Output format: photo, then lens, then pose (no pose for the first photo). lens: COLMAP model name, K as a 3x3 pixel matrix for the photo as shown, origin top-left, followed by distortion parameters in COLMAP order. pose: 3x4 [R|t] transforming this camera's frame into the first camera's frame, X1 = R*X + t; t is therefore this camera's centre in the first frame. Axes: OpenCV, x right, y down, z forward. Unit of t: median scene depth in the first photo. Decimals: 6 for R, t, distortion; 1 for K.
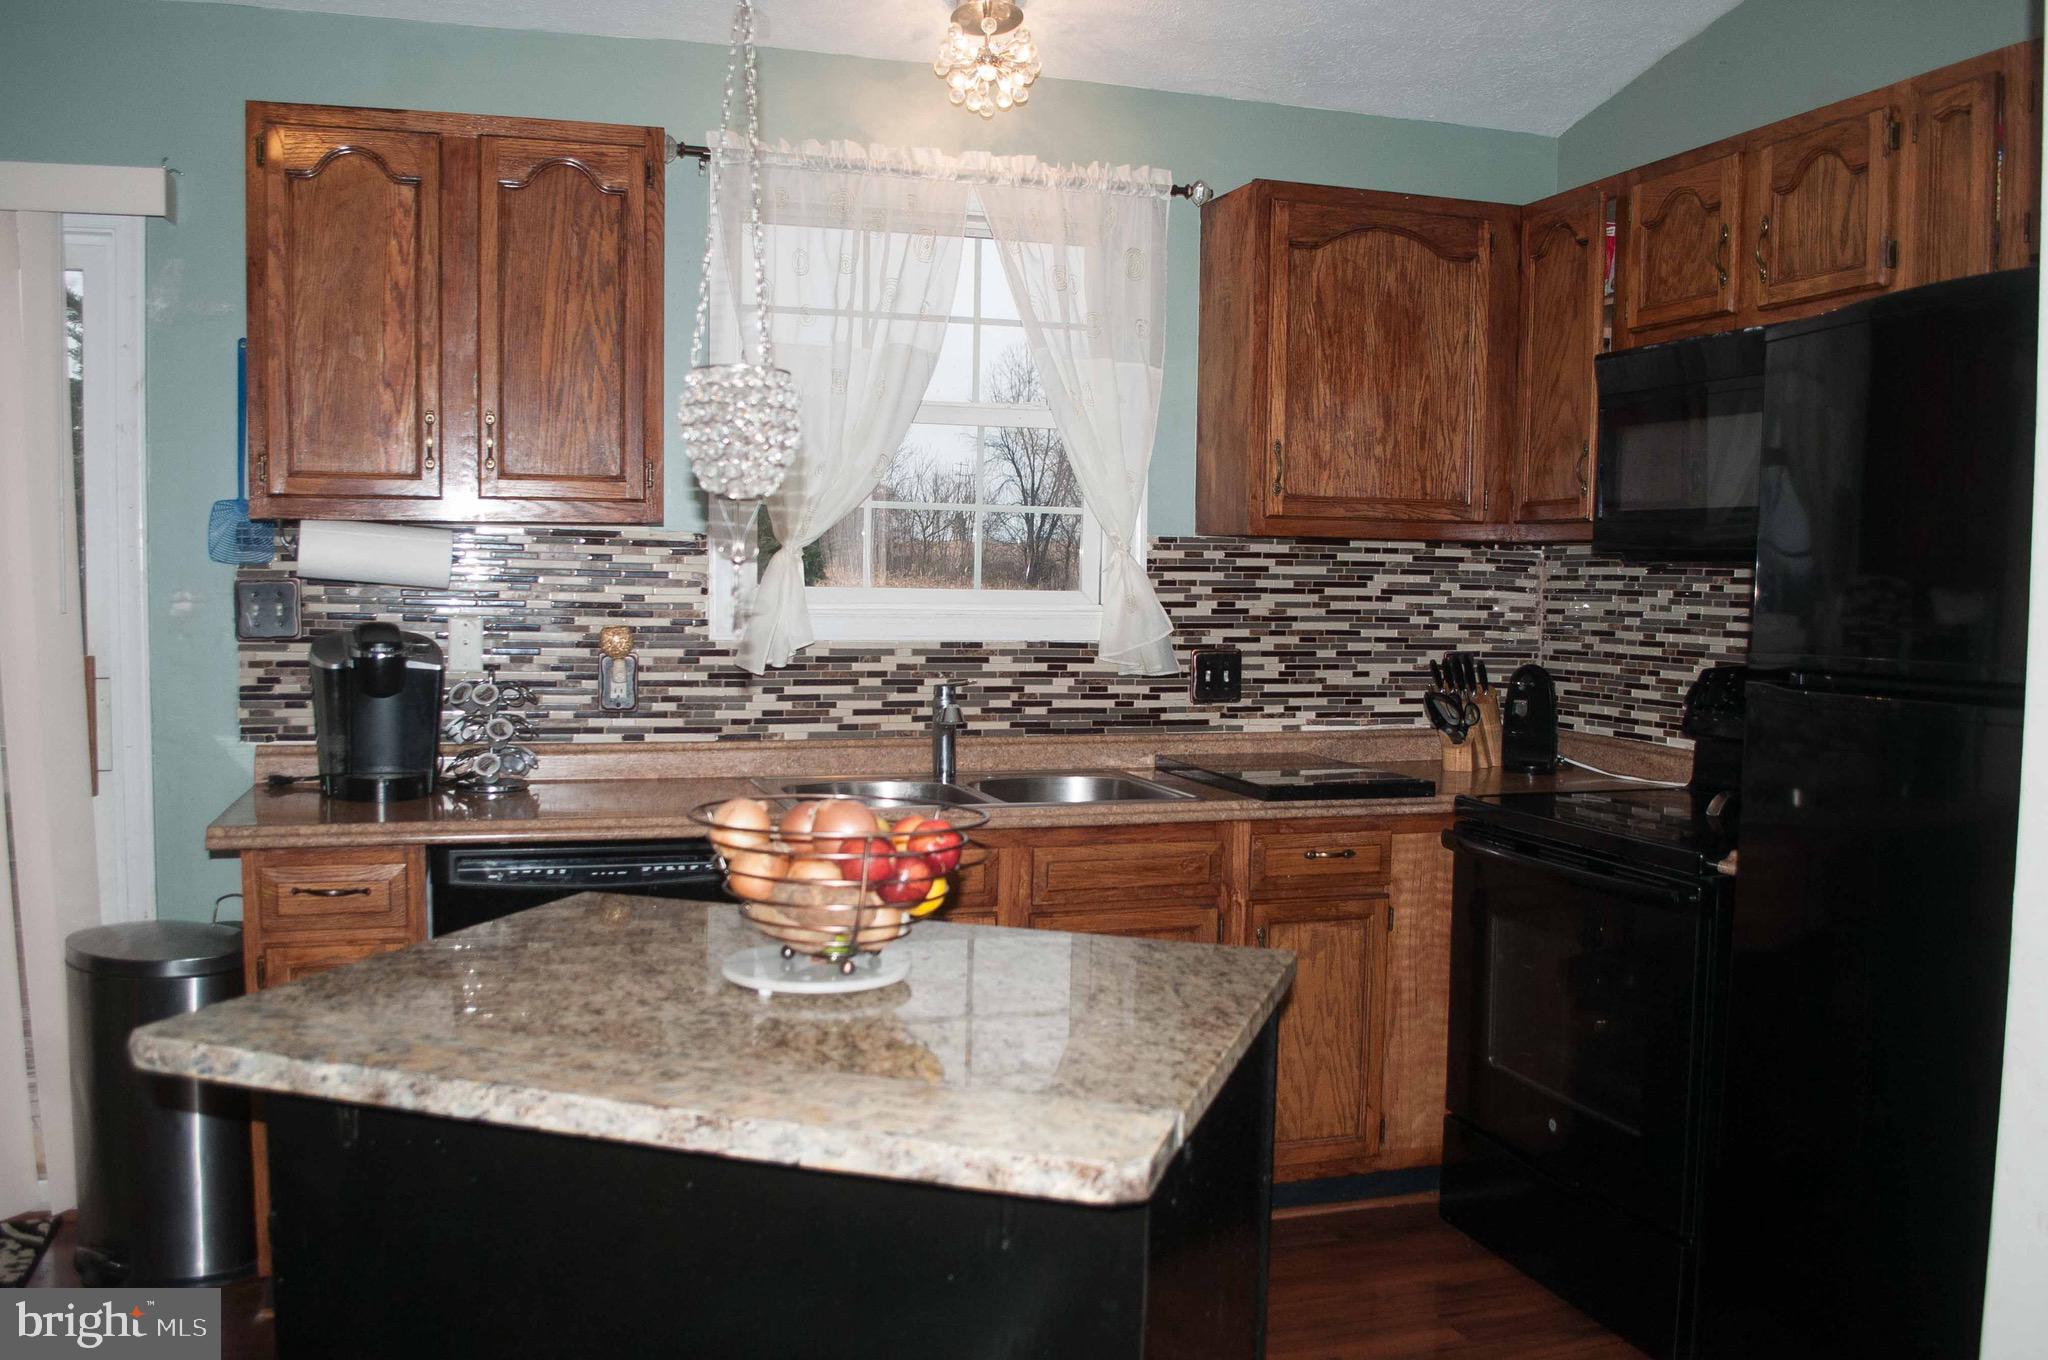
lens RADIAL K [[1726.1, 0, 1020.7], [0, 1726.1, 705.5], [0, 0, 1]] dist [-0.081077, 0.011133]
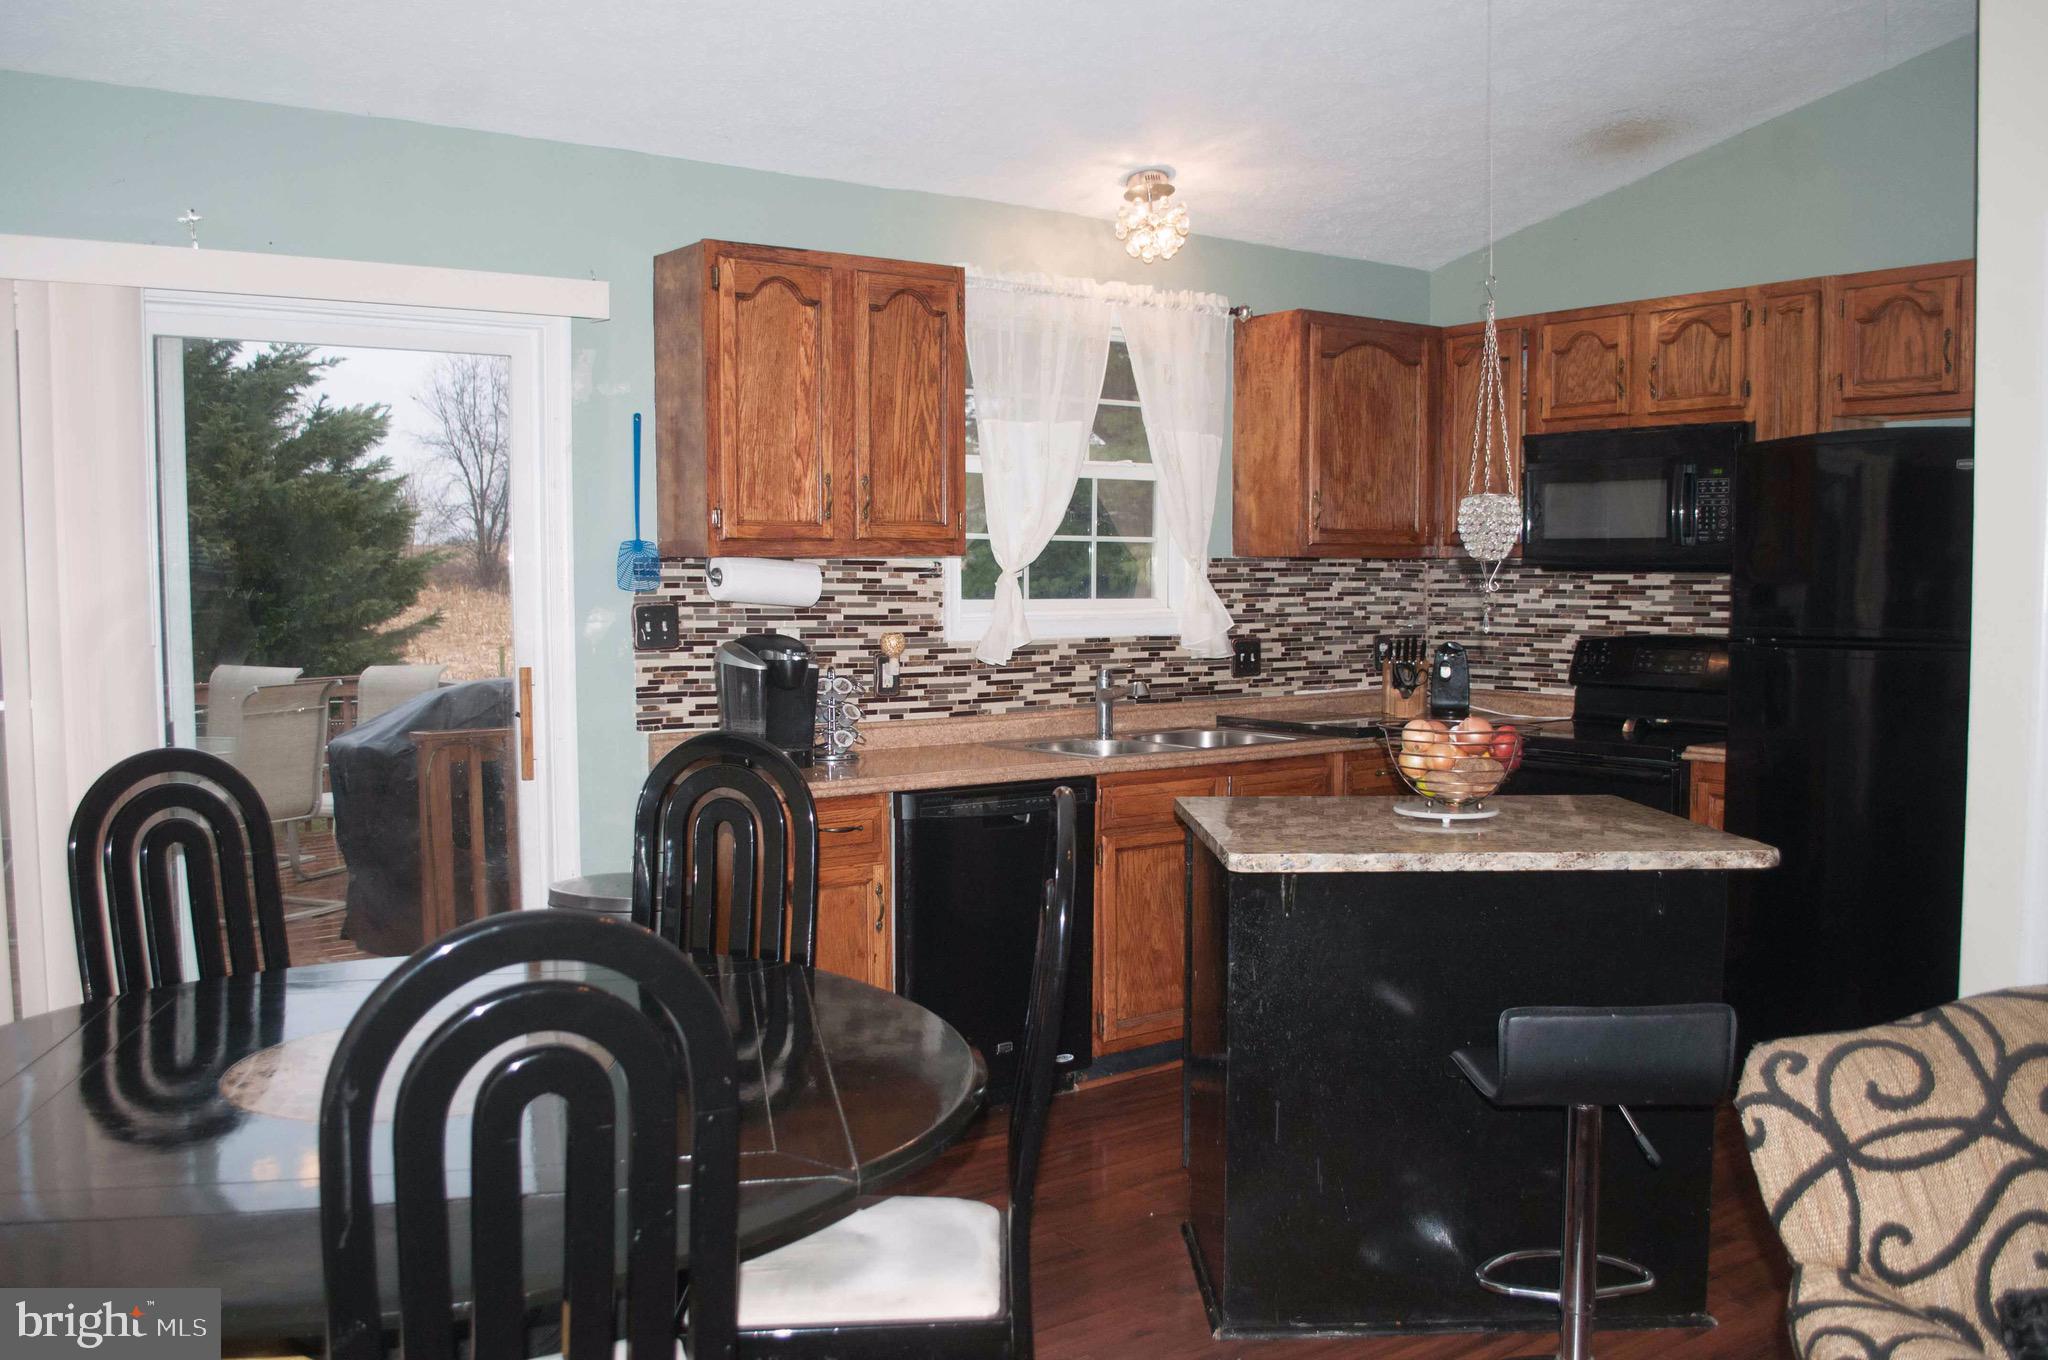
lens RADIAL K [[1769.2, 0, 1032.4], [0, 1769.2, 689.4], [0, 0, 1]] dist [-0.056875, -0.003080]
pose [[0.941904, -0.038897, 0.333622, -0.570824], [0.041584, 0.999135, -0.000914, 0.003222], [-0.333297, 0.014734, 0.942707, -0.310198]]
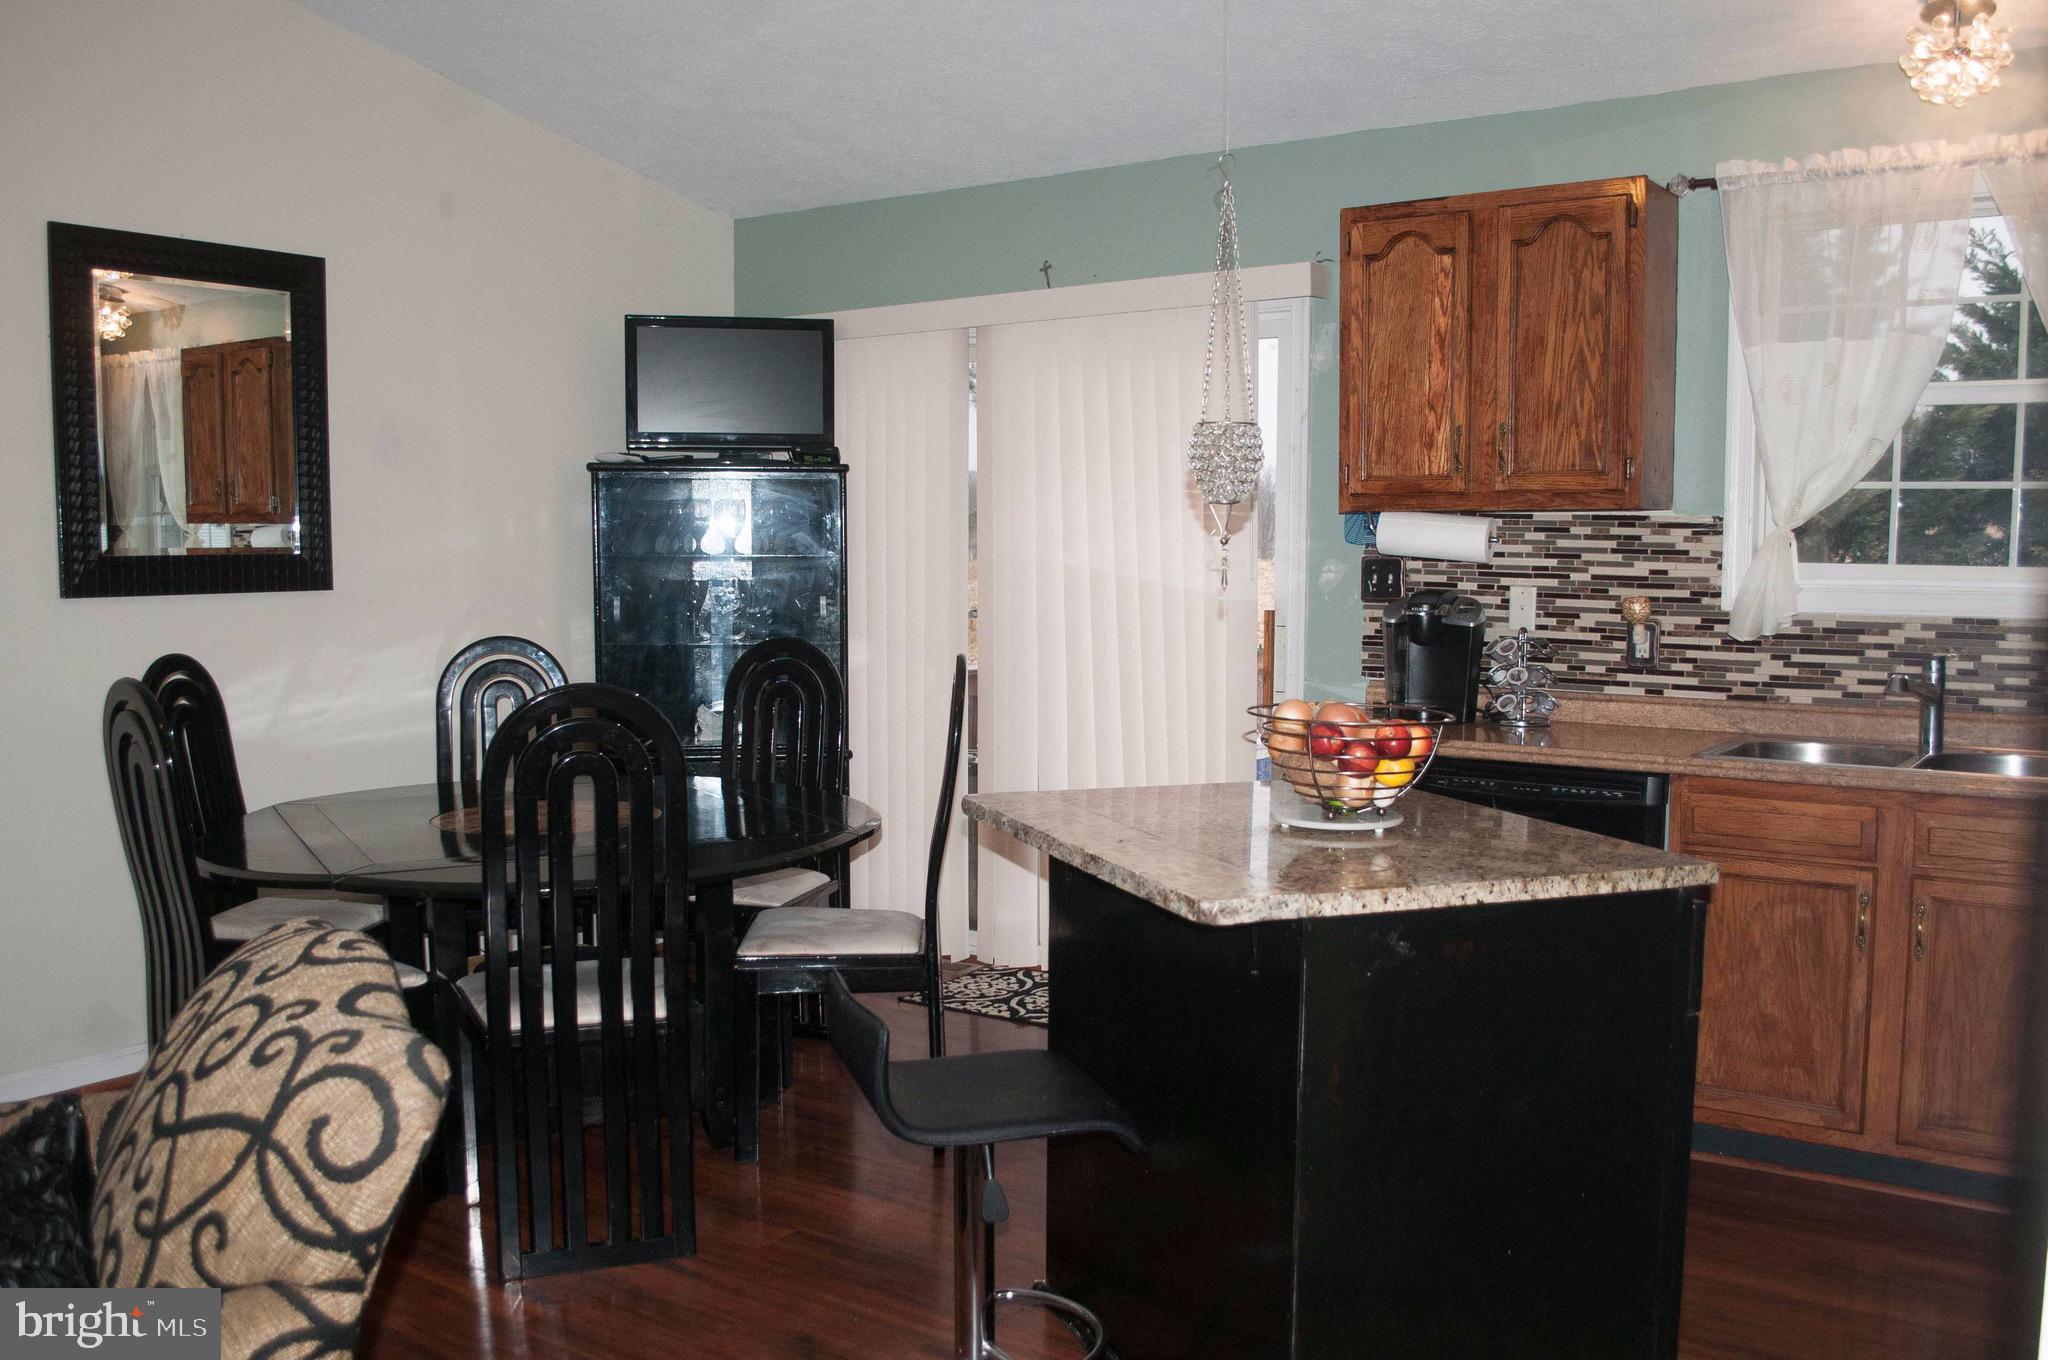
lens RADIAL K [[1769.2, 0, 1032.4], [0, 1769.2, 689.4], [0, 0, 1]] dist [-0.056875, -0.003080]
pose [[0.617271, 0.054049, -0.784892, 0.443689], [-0.054842, 0.998167, 0.025605, 0.009382], [0.784837, 0.027240, 0.619103, -0.069027]]
